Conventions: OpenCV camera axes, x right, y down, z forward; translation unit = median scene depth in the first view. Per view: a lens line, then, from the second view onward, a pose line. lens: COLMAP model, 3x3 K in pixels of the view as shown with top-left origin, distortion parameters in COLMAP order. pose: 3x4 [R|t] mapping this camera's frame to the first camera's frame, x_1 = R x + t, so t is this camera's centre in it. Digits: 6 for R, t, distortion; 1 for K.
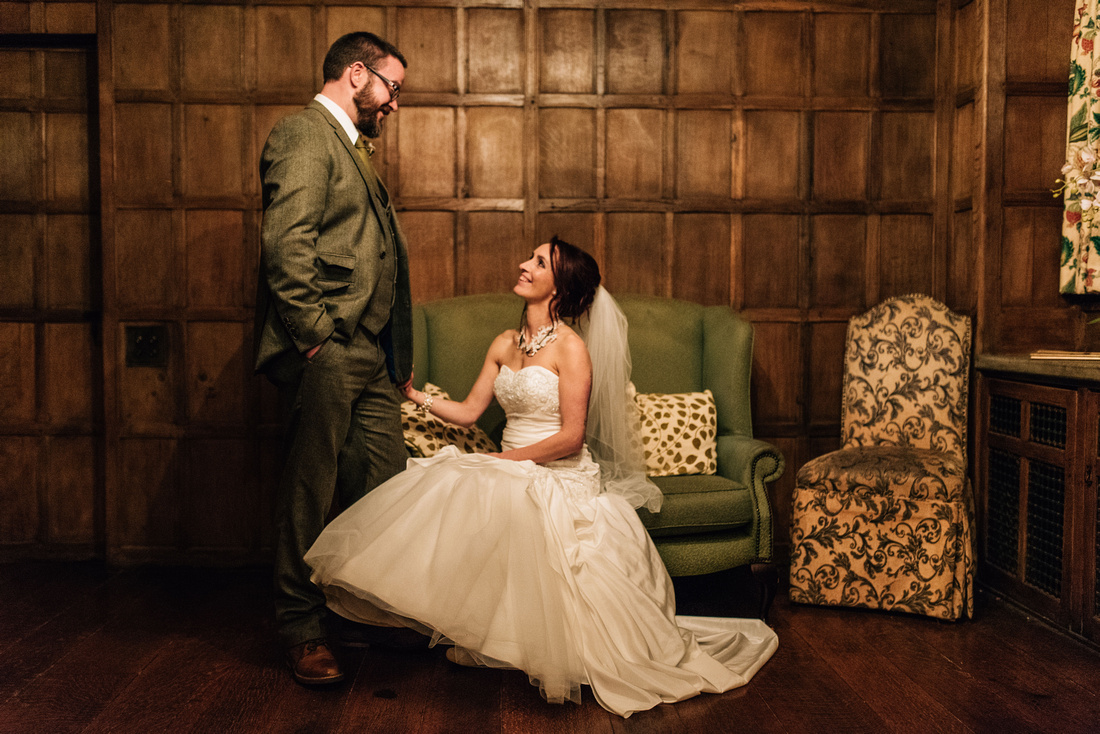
lens RADIAL K [[1004.8, 0, 545.6], [0, 1004.8, 367.0], [0, 0, 1]] dist [-0.029945, 0.000000]
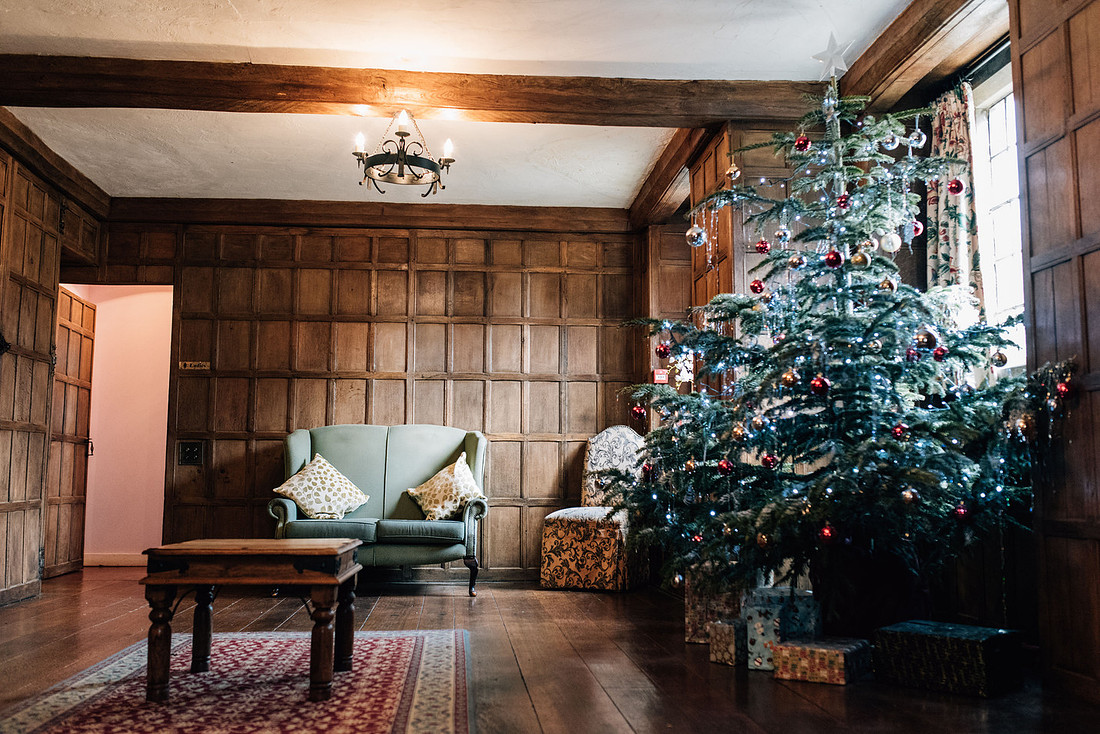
lens RADIAL K [[1004.8, 0, 553.8], [0, 1004.8, 370.2], [0, 0, 1]] dist [-0.029945, 0.000000]
pose [[0.998737, 0.005671, 0.049917, 0.159607], [0.002110, 0.987998, -0.154452, 0.113105], [-0.050194, 0.154362, 0.986739, -0.836210]]
